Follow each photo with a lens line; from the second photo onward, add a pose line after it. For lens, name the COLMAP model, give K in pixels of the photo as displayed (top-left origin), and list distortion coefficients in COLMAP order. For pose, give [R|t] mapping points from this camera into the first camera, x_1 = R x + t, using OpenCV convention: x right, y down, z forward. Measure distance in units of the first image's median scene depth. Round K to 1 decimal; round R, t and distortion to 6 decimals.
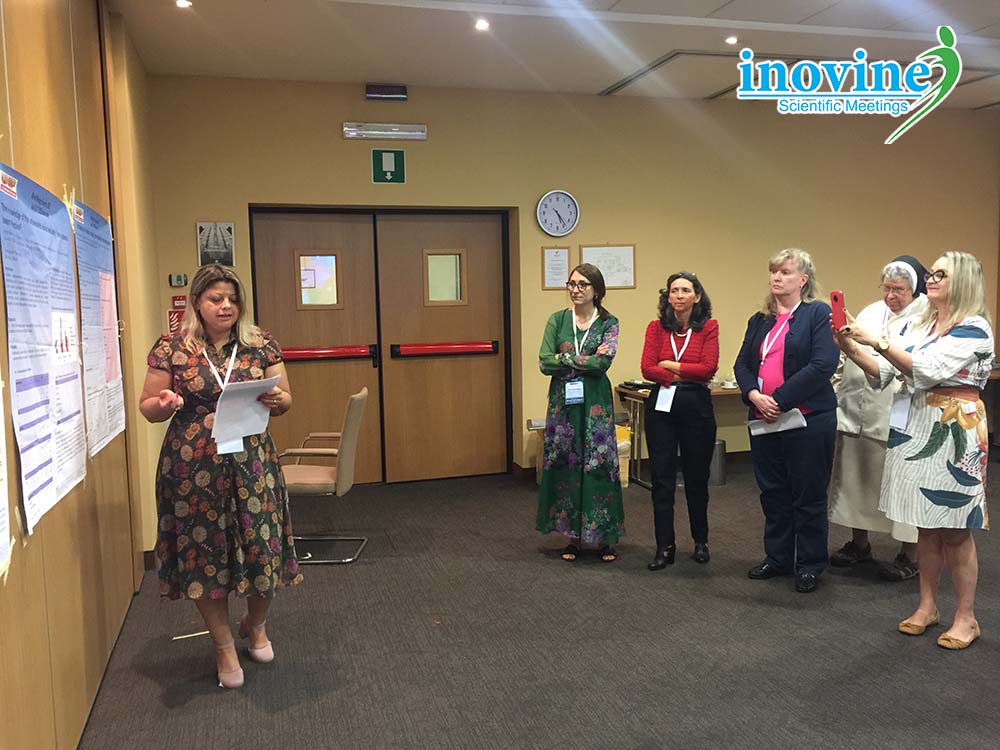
lens RADIAL K [[858.3, 0, 500.0], [0, 858.3, 375.0], [0, 0, 1]] dist [0.073783, -0.102051]
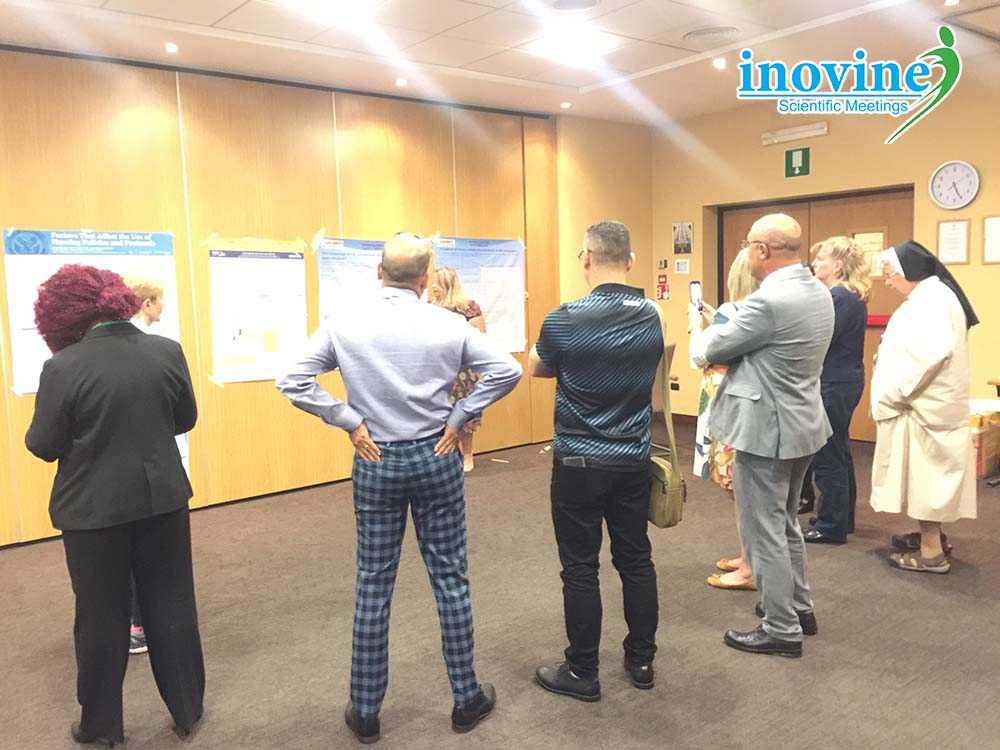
lens RADIAL K [[858.3, 0, 500.0], [0, 858.3, 375.0], [0, 0, 1]] dist [0.073783, -0.102051]
pose [[0.378325, 0.111121, -0.918979, 0.834592], [-0.059708, 0.993631, 0.095567, -0.043057], [0.923745, 0.018715, 0.382550, 0.179468]]
